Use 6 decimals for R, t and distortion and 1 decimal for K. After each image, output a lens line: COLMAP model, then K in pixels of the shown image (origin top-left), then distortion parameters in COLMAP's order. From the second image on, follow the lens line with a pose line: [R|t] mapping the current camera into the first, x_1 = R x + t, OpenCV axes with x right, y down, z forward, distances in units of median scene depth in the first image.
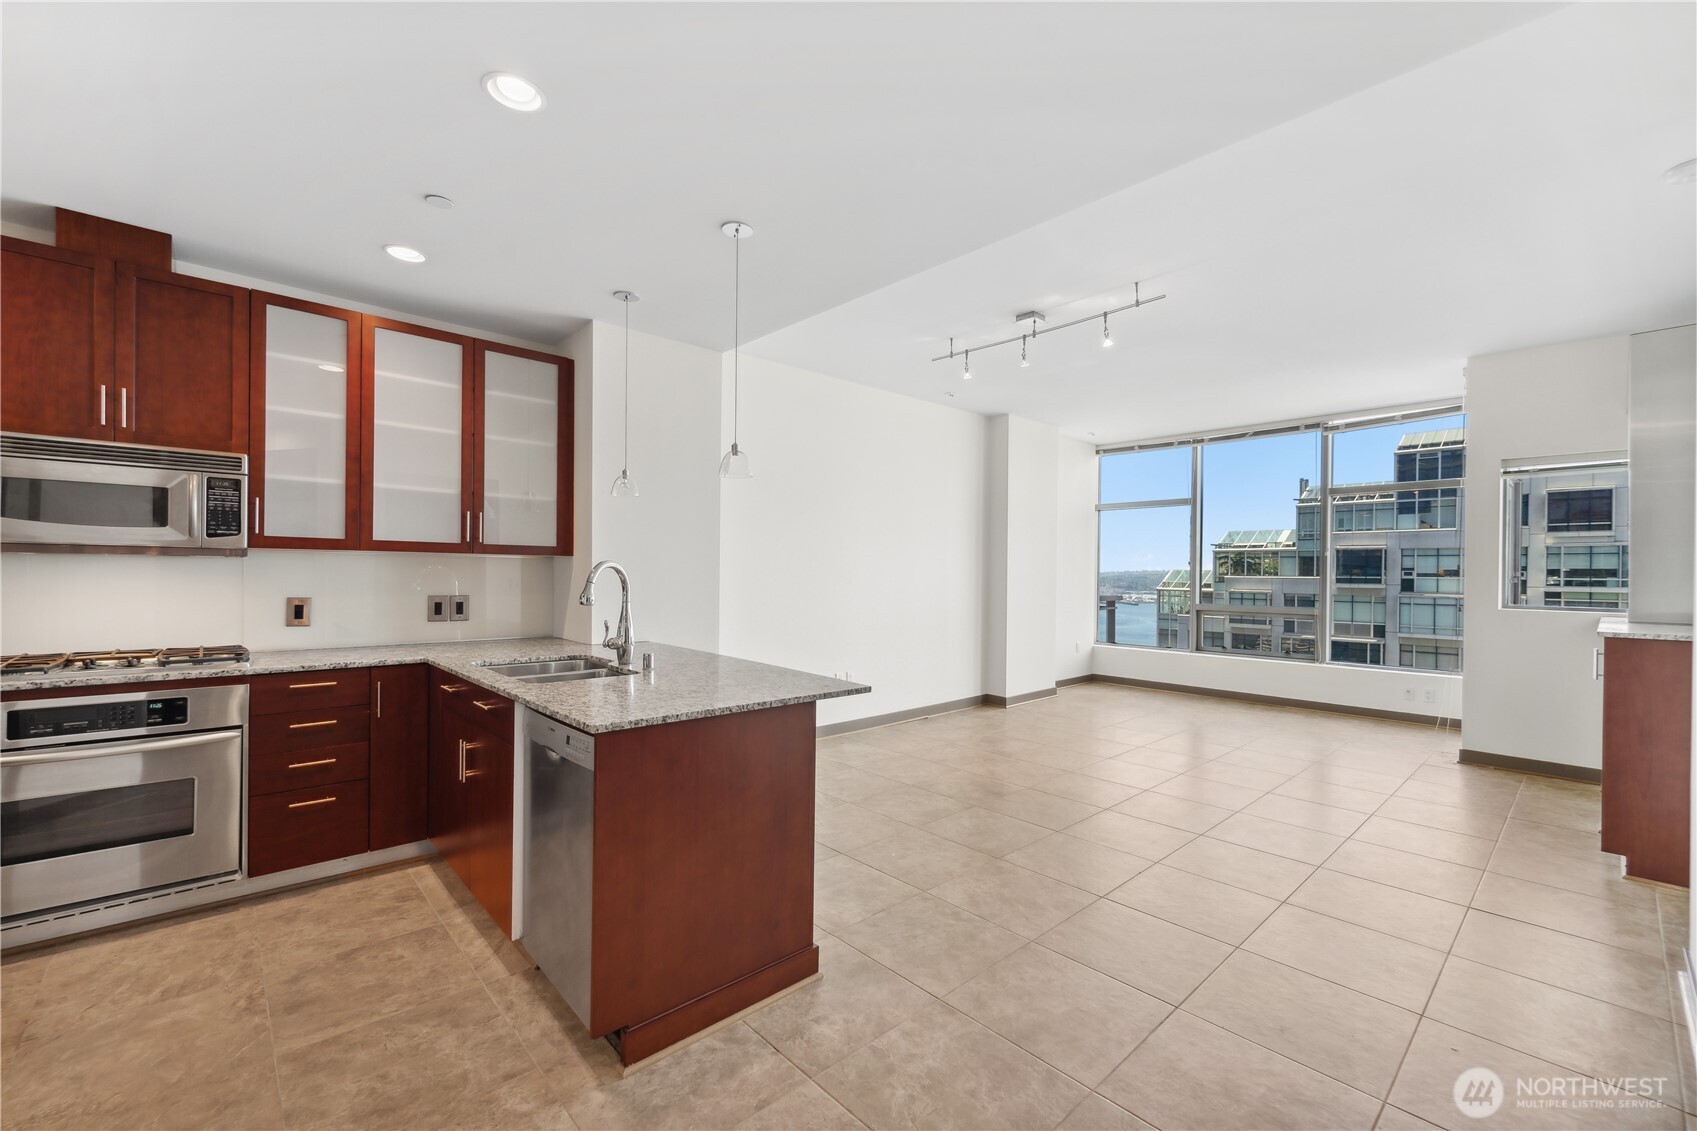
lens RADIAL K [[698.2, 0, 848.0], [0, 698.2, 578.5], [0, 0, 1]] dist [0.012846, -0.005863]
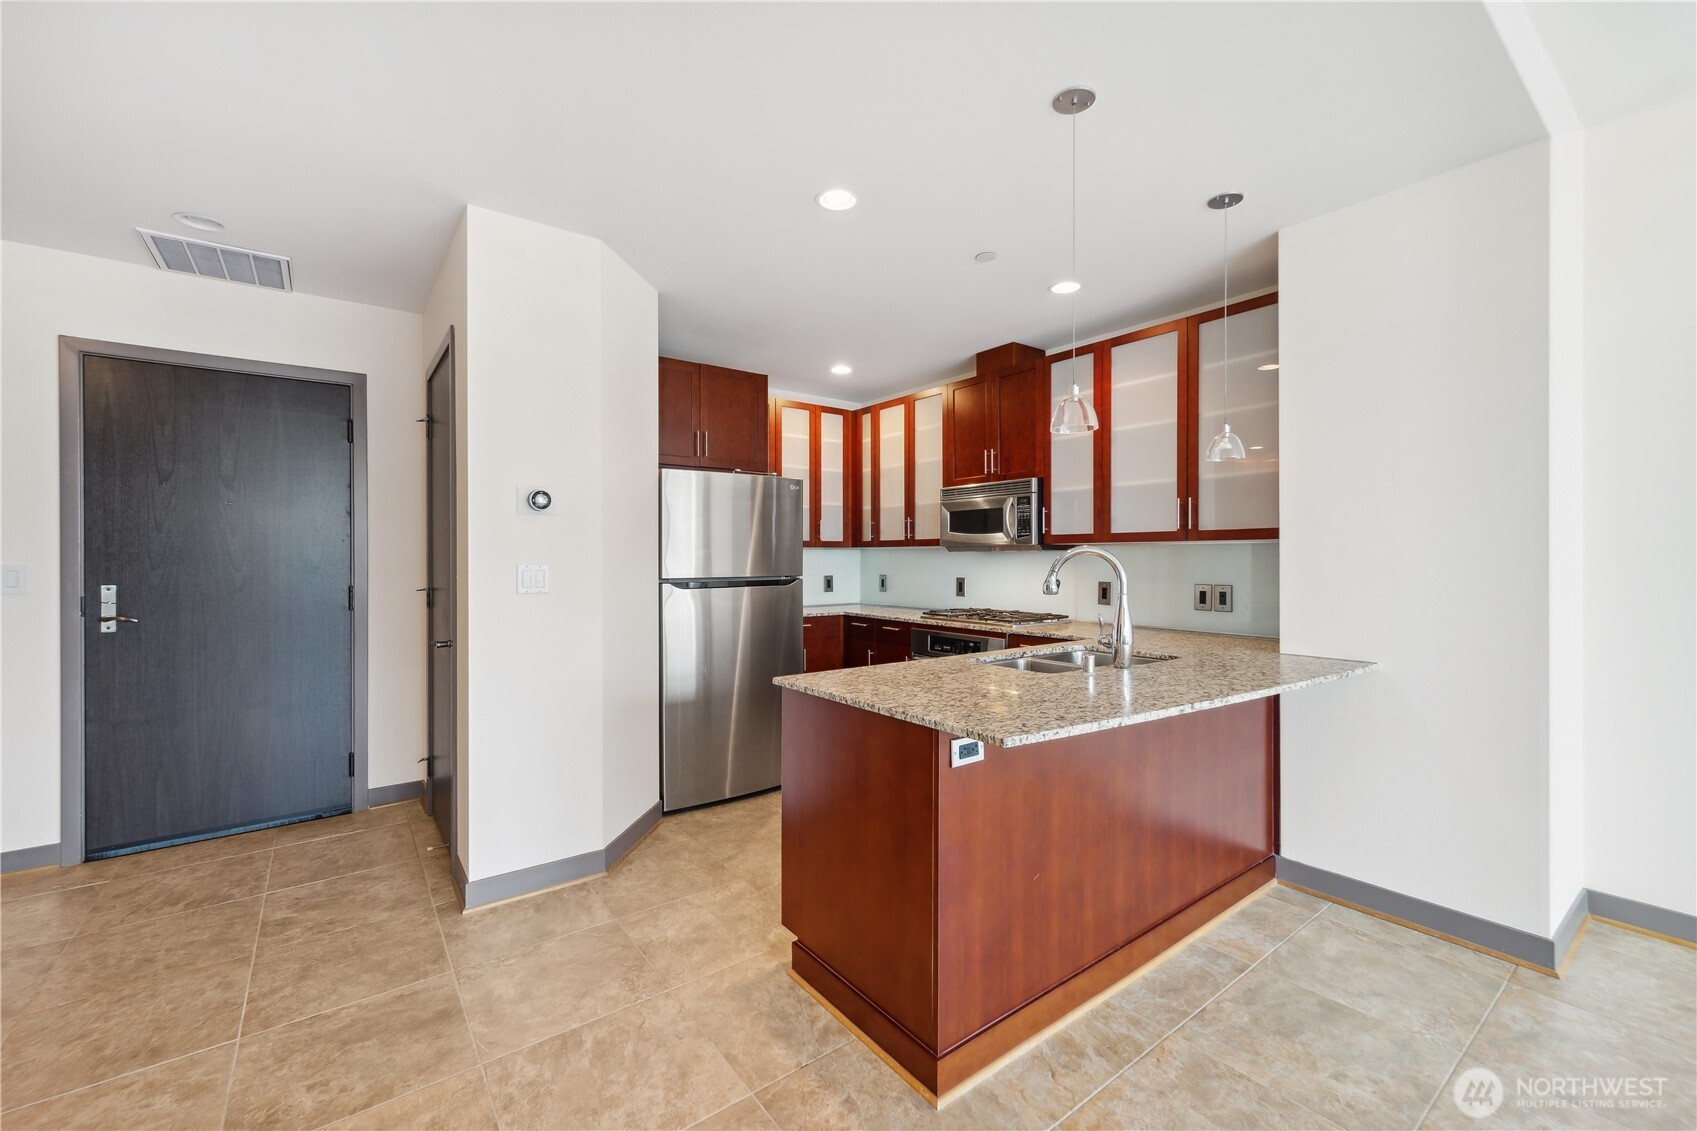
lens RADIAL K [[692.6, 0, 860.1], [0, 692.6, 561.1], [0, 0, 1]] dist [0.000155, -0.000167]
pose [[-0.085218, -0.006662, -0.996340, 0.424714], [-0.005167, 0.999967, -0.006244, 0.000378], [0.996349, 0.004616, -0.085249, 0.594513]]
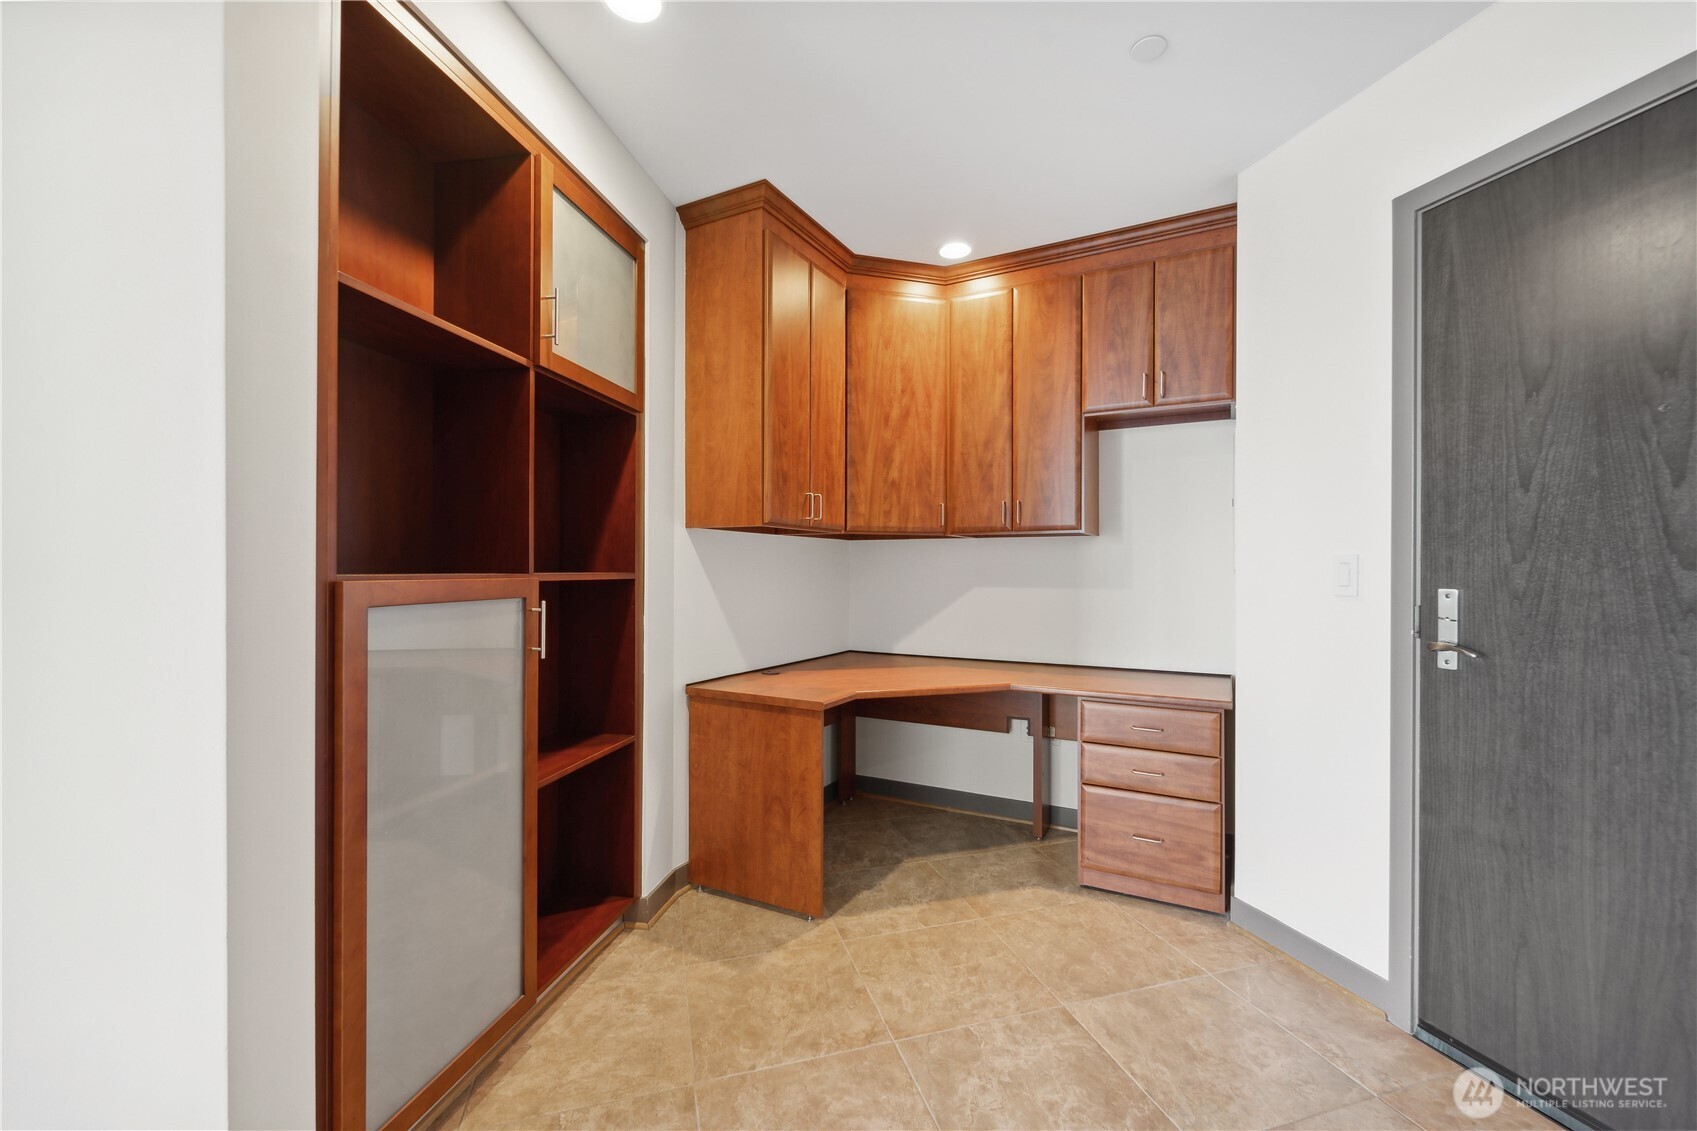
lens RADIAL K [[693.7, 0, 861.5], [0, 693.7, 569.3], [0, 0, 1]] dist [0.000492, -0.000633]
pose [[-0.902680, -0.014155, 0.430079, -0.142983], [-0.010641, 0.999887, 0.010576, 0.013861], [-0.430181, 0.004970, -0.902729, 0.254058]]
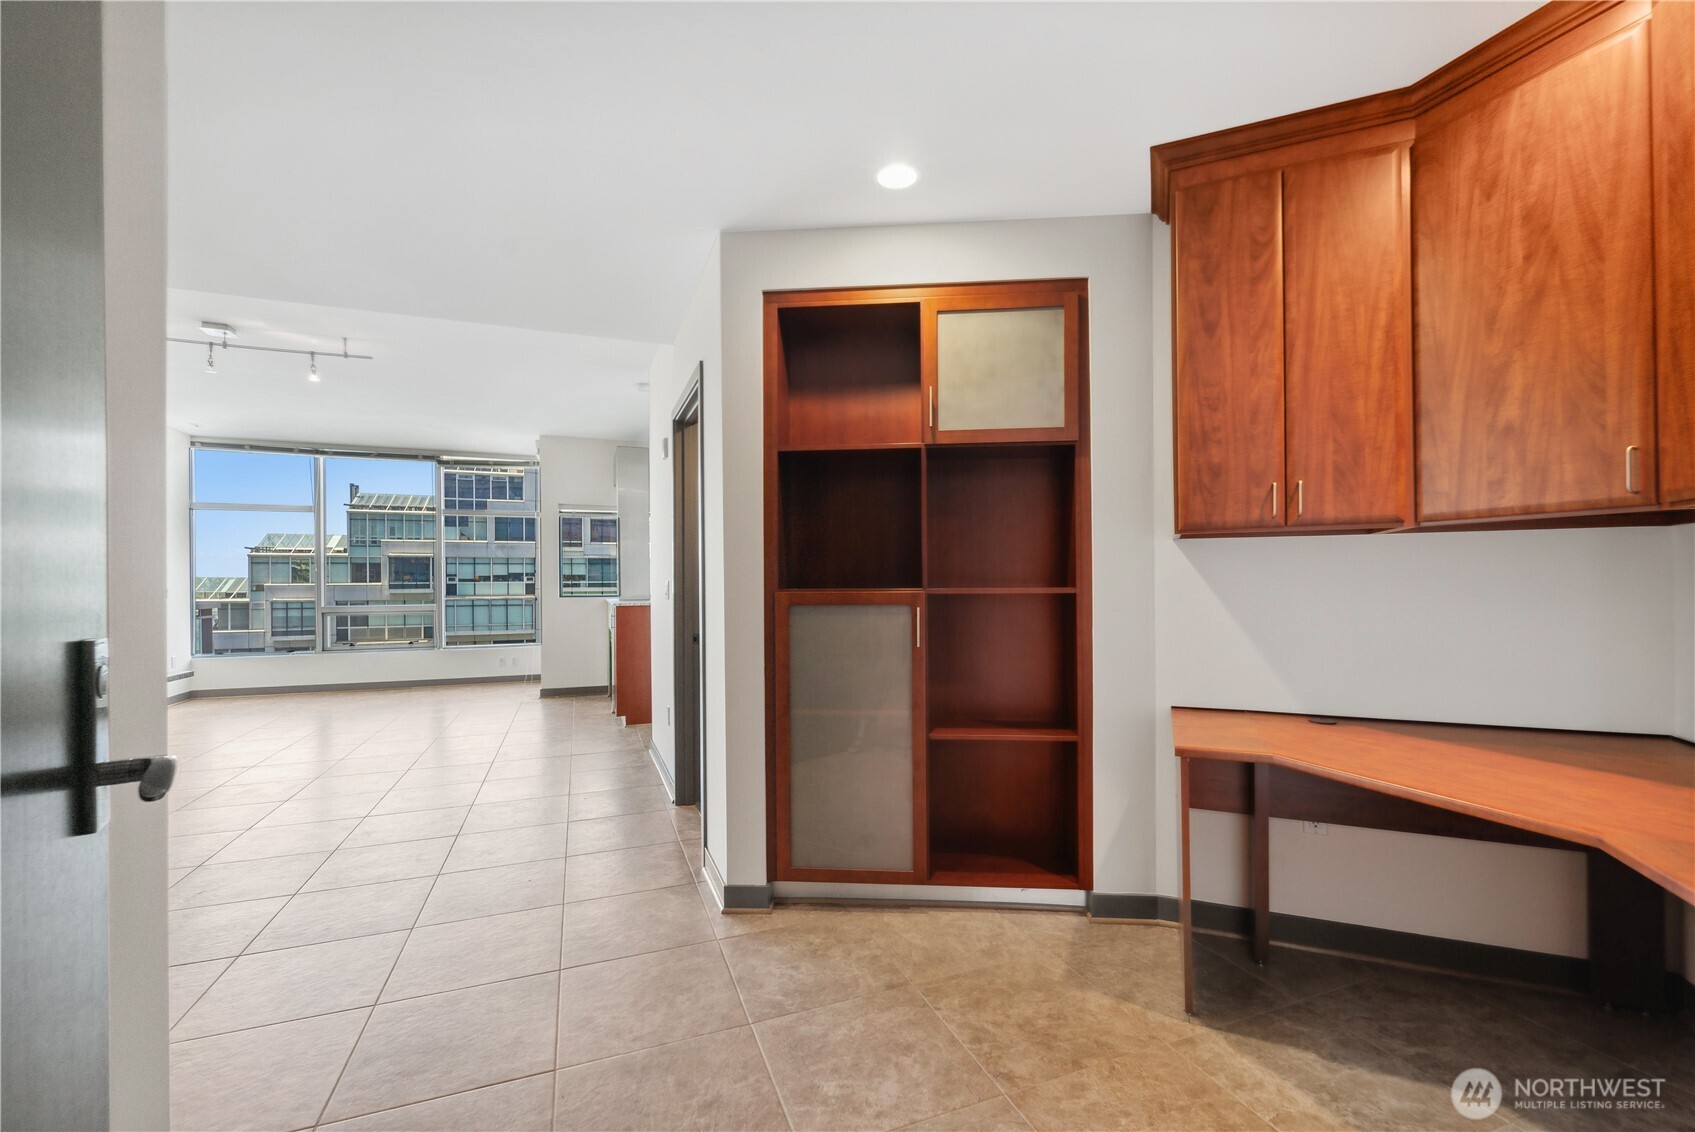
lens RADIAL K [[700.0, 0, 857.7], [0, 700.0, 581.2], [0, 0, 1]] dist [0.018200, -0.013040]
pose [[0.357481, -0.011232, 0.933853, -0.416026], [0.016703, 0.999845, 0.005632, 0.011390], [-0.933771, 0.013585, 0.357613, -0.269501]]
